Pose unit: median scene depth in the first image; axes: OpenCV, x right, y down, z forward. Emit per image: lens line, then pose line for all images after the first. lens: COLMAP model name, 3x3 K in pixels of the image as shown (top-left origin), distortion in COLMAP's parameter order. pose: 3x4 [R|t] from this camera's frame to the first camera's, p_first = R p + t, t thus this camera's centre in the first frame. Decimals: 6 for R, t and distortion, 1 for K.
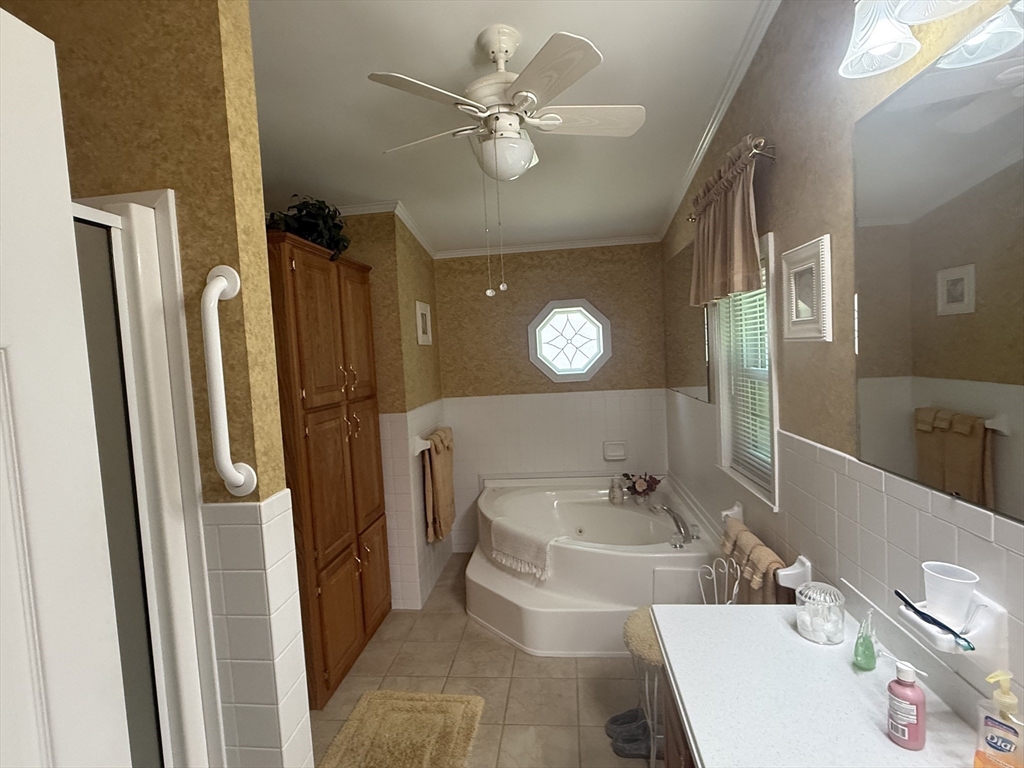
lens RADIAL K [[521.9, 0, 512.4], [0, 521.9, 384.8], [0, 0, 1]] dist [-0.000542, 0.000044]
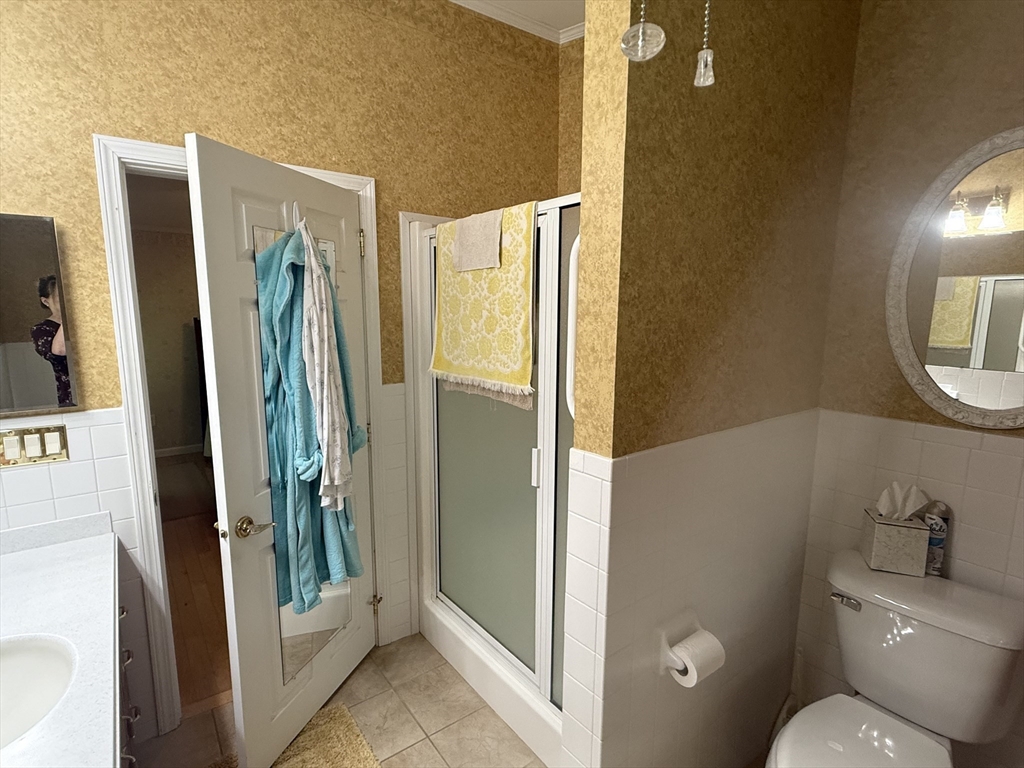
lens RADIAL K [[521.9, 0, 512.4], [0, 521.9, 384.8], [0, 0, 1]] dist [-0.000542, 0.000044]
pose [[-0.716089, 0.151773, -0.681309, 0.284189], [-0.008956, 0.973996, 0.226387, -0.127770], [0.697952, 0.168215, -0.696108, 1.588563]]
